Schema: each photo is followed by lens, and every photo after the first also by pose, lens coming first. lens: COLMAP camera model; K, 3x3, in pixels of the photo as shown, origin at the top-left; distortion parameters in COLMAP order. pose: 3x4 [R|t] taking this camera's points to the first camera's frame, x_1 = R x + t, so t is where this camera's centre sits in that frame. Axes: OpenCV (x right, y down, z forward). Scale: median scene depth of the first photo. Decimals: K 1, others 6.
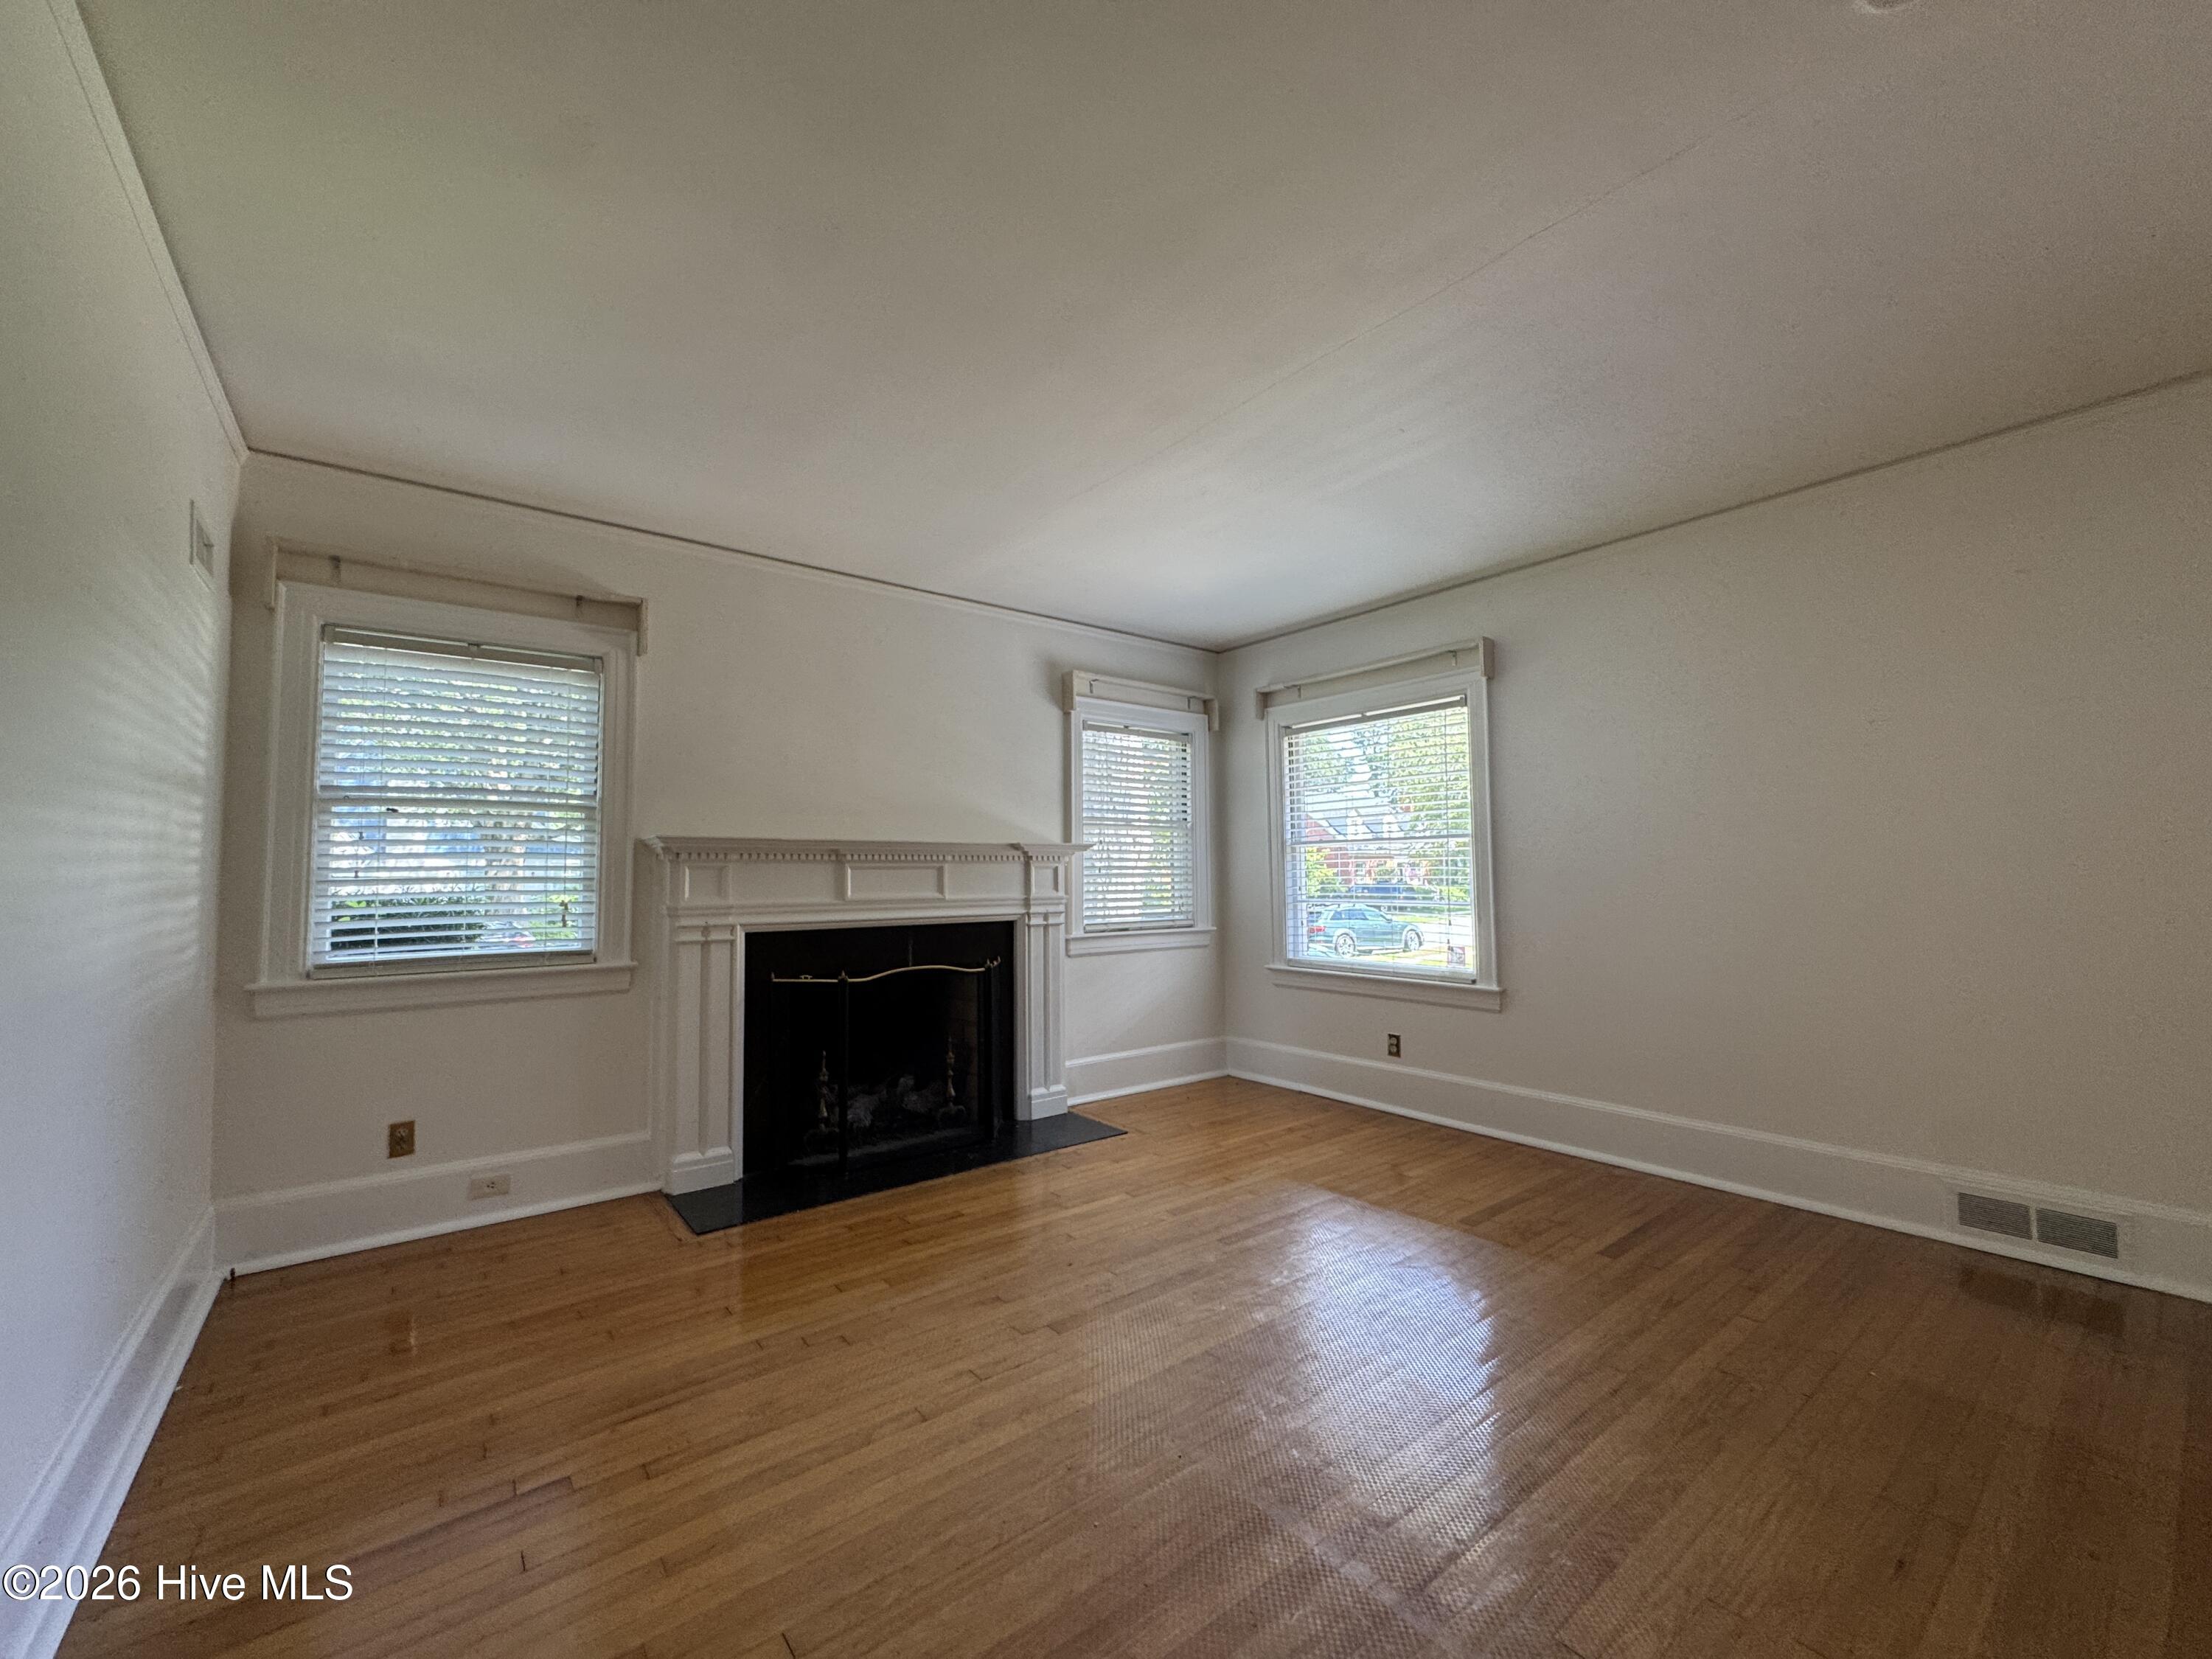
lens RADIAL K [[887.2, 0, 1106.0], [0, 887.2, 829.5], [0, 0, 1]] dist [-0.002992, -0.000275]
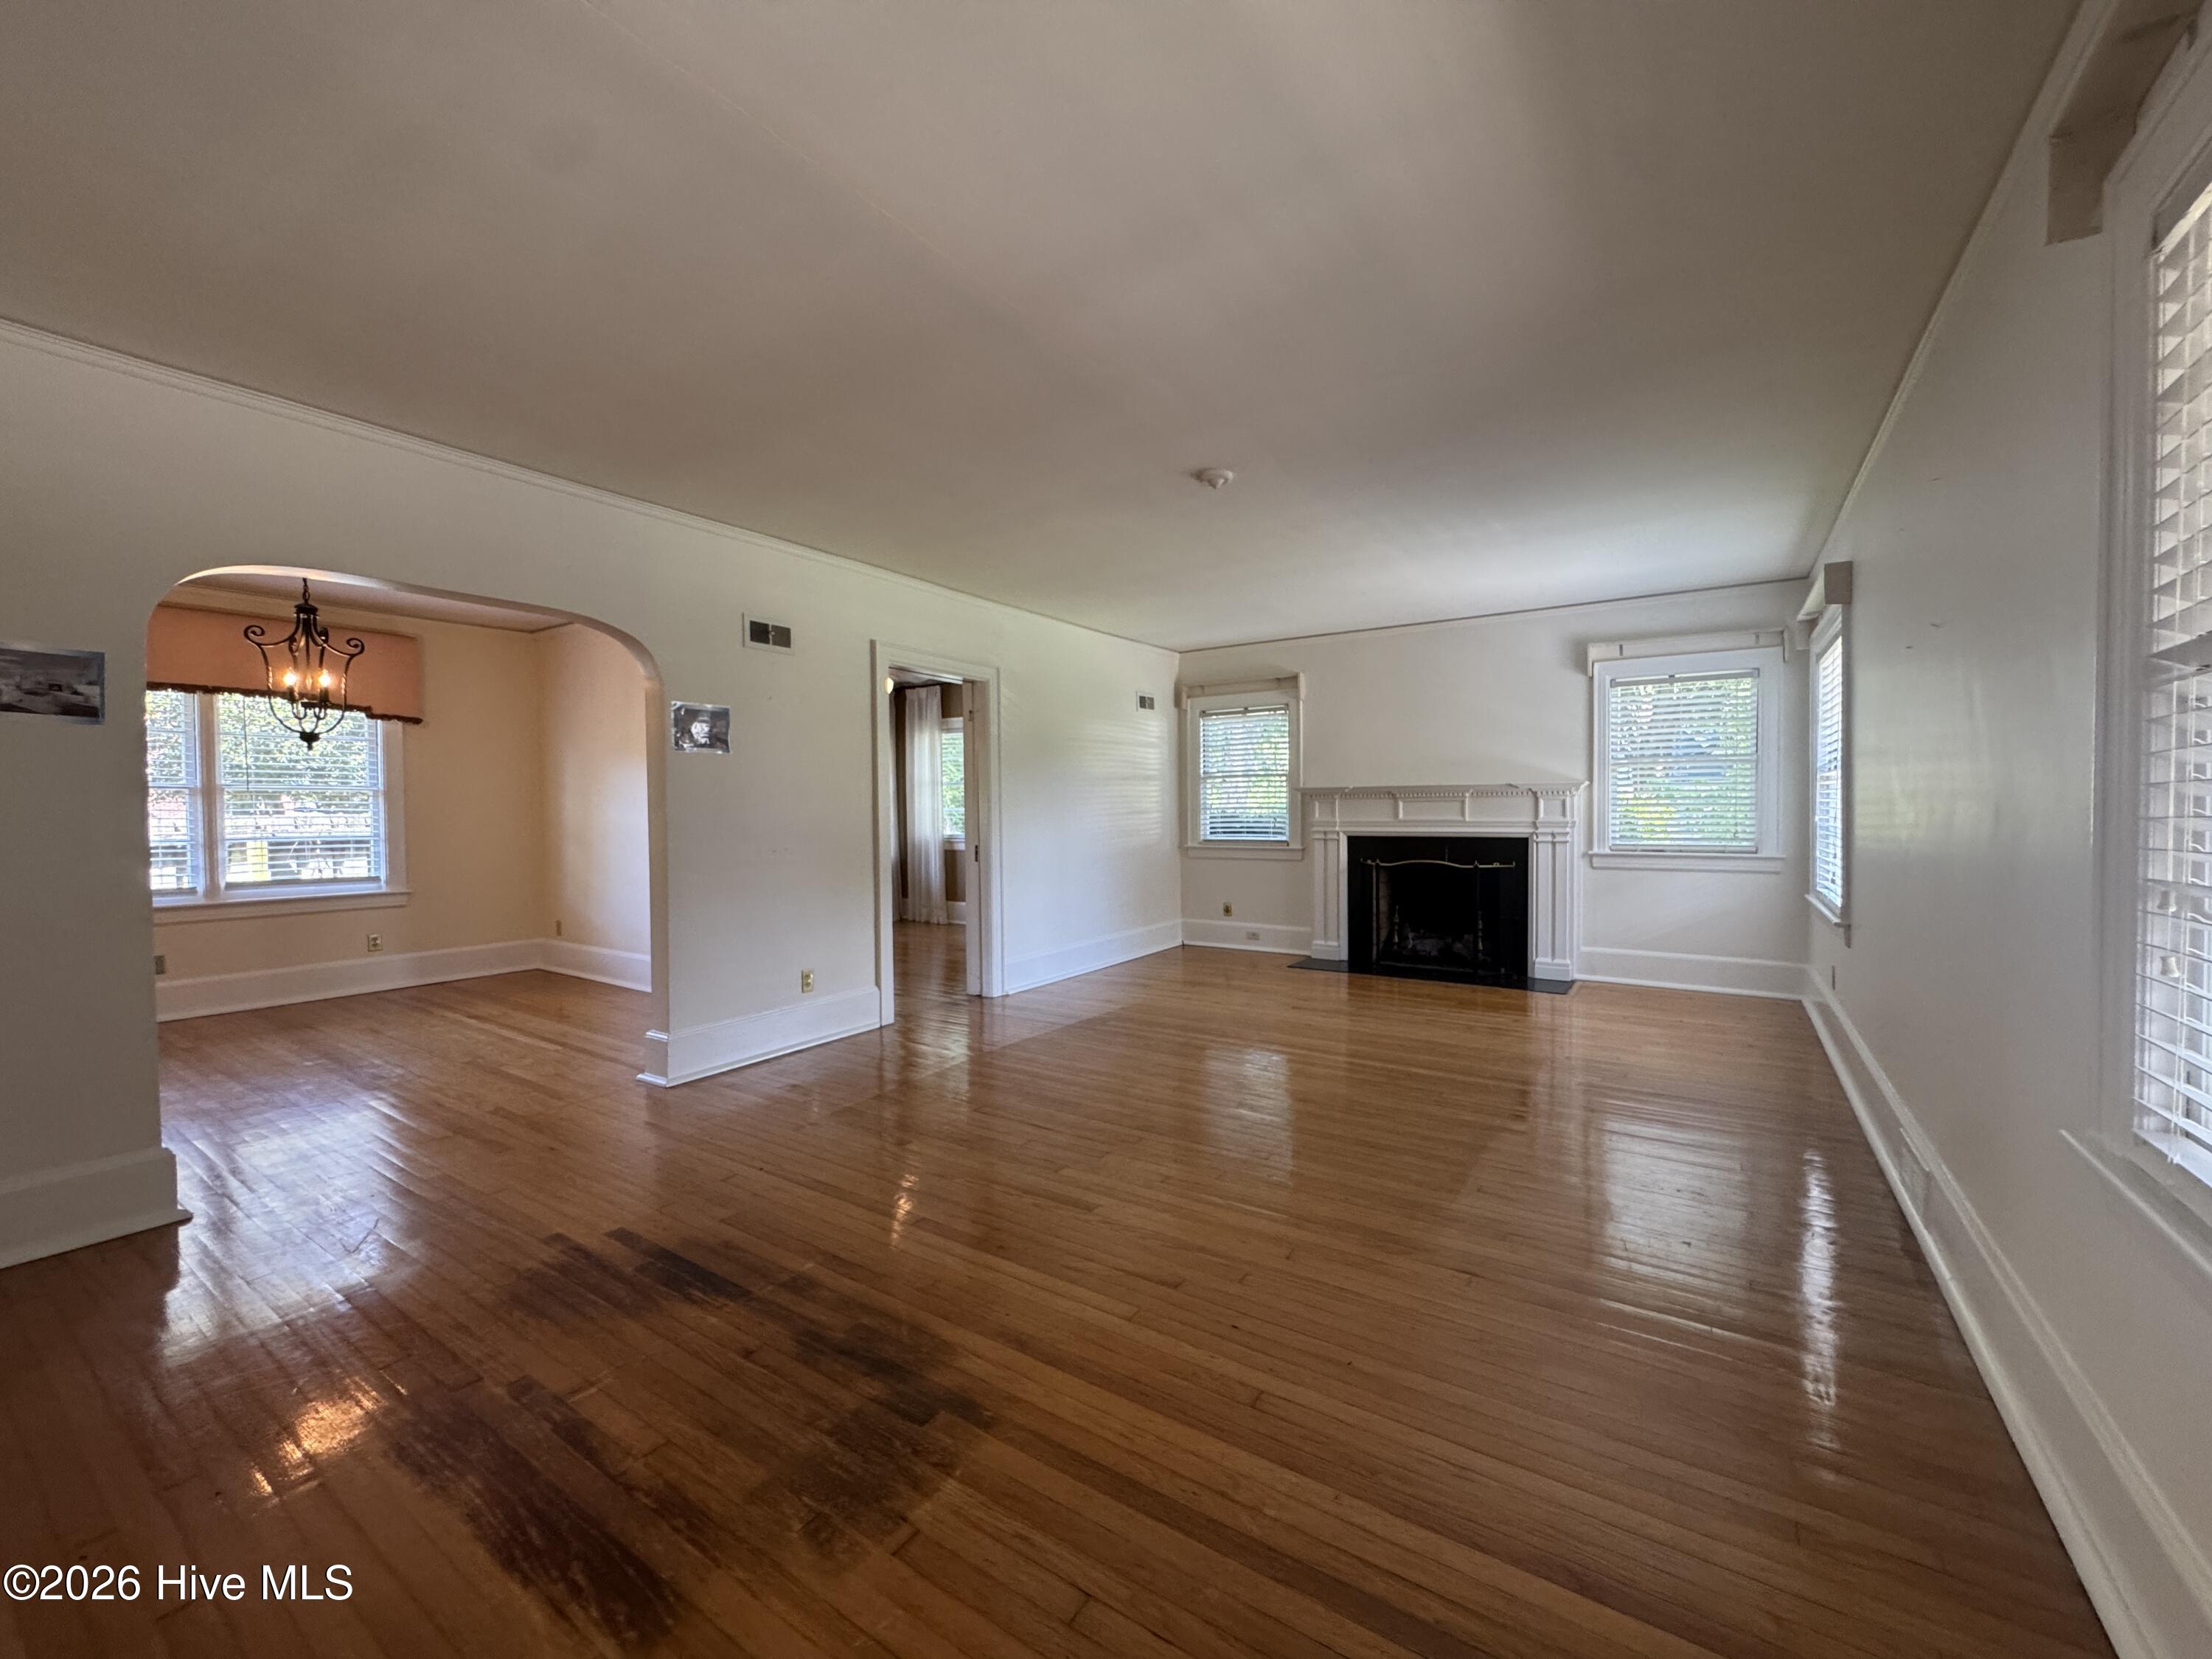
lens RADIAL K [[887.2, 0, 1106.0], [0, 887.2, 829.5], [0, 0, 1]] dist [-0.002992, -0.000275]
pose [[0.305558, 0.027867, -0.951766, 1.191011], [0.056178, 0.997303, 0.047236, -0.016168], [0.950515, -0.067901, 0.303168, -0.072363]]
